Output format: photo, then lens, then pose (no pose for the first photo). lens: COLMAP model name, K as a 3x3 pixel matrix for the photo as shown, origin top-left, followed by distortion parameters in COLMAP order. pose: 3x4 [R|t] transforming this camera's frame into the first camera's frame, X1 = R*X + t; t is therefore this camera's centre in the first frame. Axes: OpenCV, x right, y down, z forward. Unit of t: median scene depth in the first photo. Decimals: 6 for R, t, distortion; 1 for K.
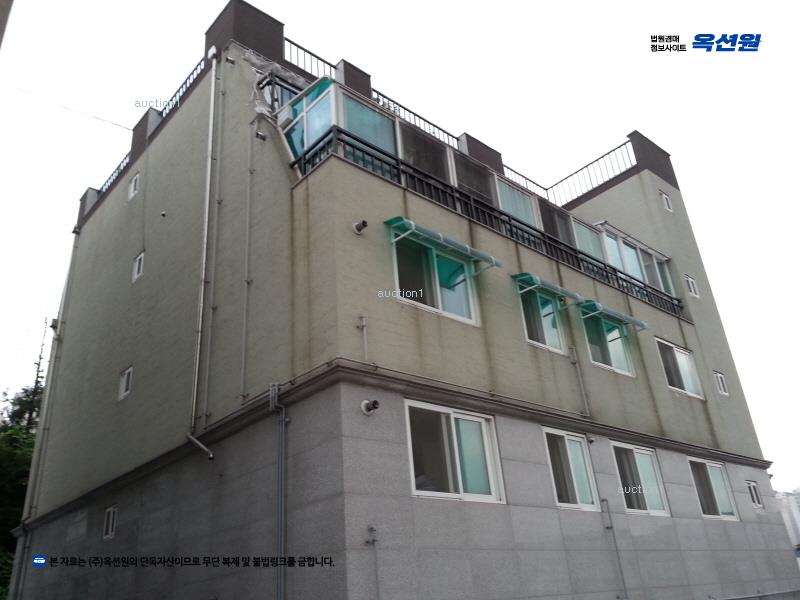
lens RADIAL K [[647.9, 0, 400.5], [0, 647.9, 286.6], [0, 0, 1]] dist [0.083819, -0.132694]
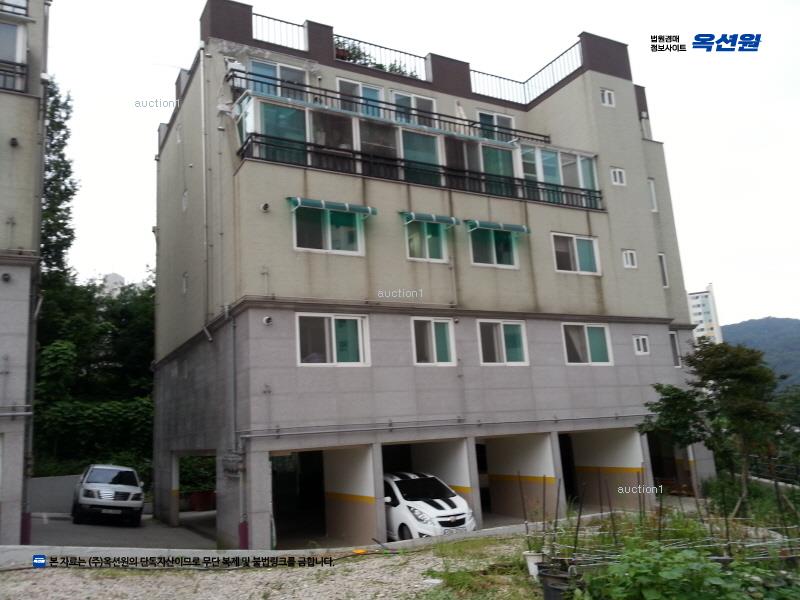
lens RADIAL K [[651.2, 0, 398.1], [0, 651.2, 296.4], [0, 0, 1]] dist [0.084958, -0.131937]
pose [[0.971491, -0.023333, -0.235924, 0.506404], [0.089598, 0.957474, 0.274256, -0.236277], [0.219491, -0.287576, 0.932268, -0.398041]]
